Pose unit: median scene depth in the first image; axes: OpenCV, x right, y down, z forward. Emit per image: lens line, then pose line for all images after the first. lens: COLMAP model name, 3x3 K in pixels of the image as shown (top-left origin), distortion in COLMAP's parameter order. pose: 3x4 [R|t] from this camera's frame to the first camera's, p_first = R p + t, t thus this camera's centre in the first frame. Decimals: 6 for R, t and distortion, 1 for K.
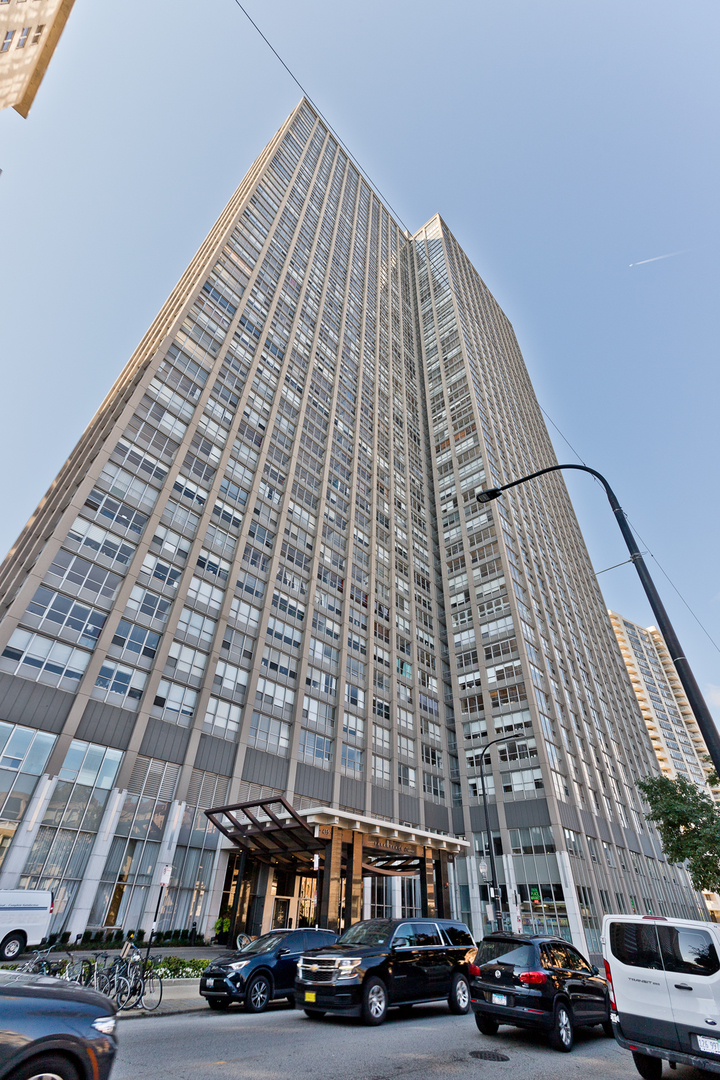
lens RADIAL K [[478.2, 0, 360.0], [0, 478.2, 540.0], [0, 0, 1]] dist [0.000067, 0.000257]
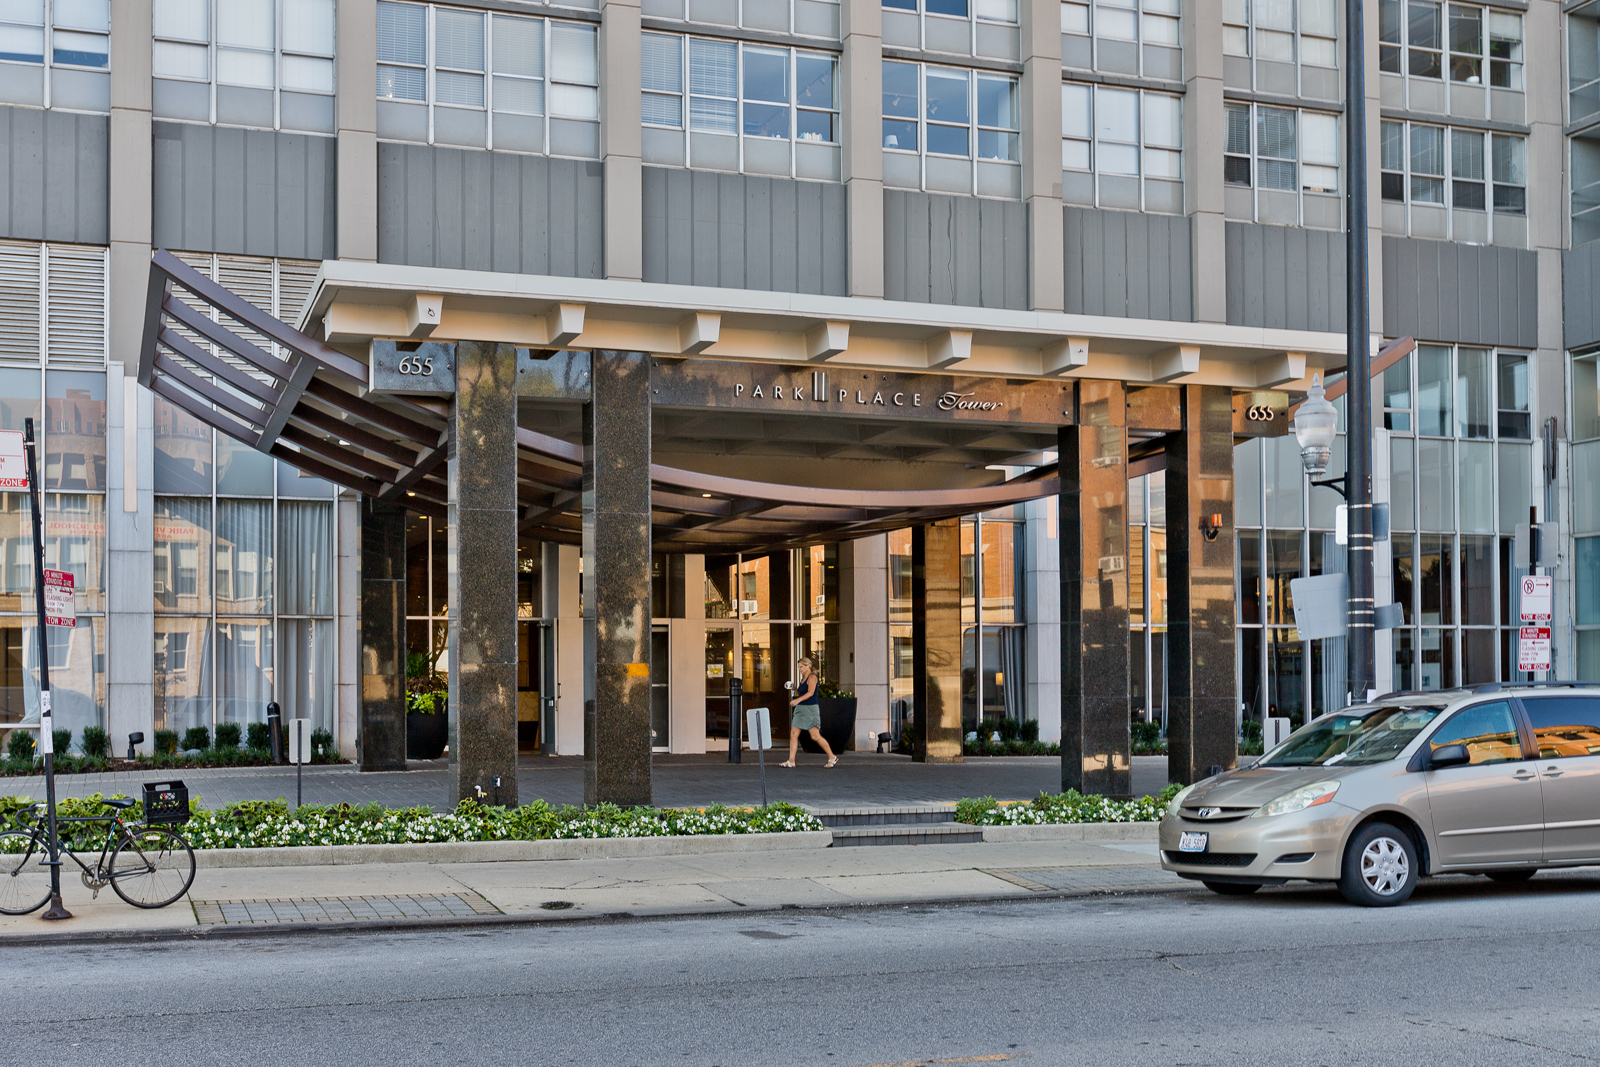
lens RADIAL K [[1706.1, 0, 800.0], [0, 1706.1, 533.5], [0, 0, 1]] dist [0.006406, -0.006574]
pose [[0.854183, -0.081589, -0.513532, 0.303454], [0.347472, 0.824286, 0.447007, 0.222598], [0.386827, -0.560264, 0.732441, 0.258664]]
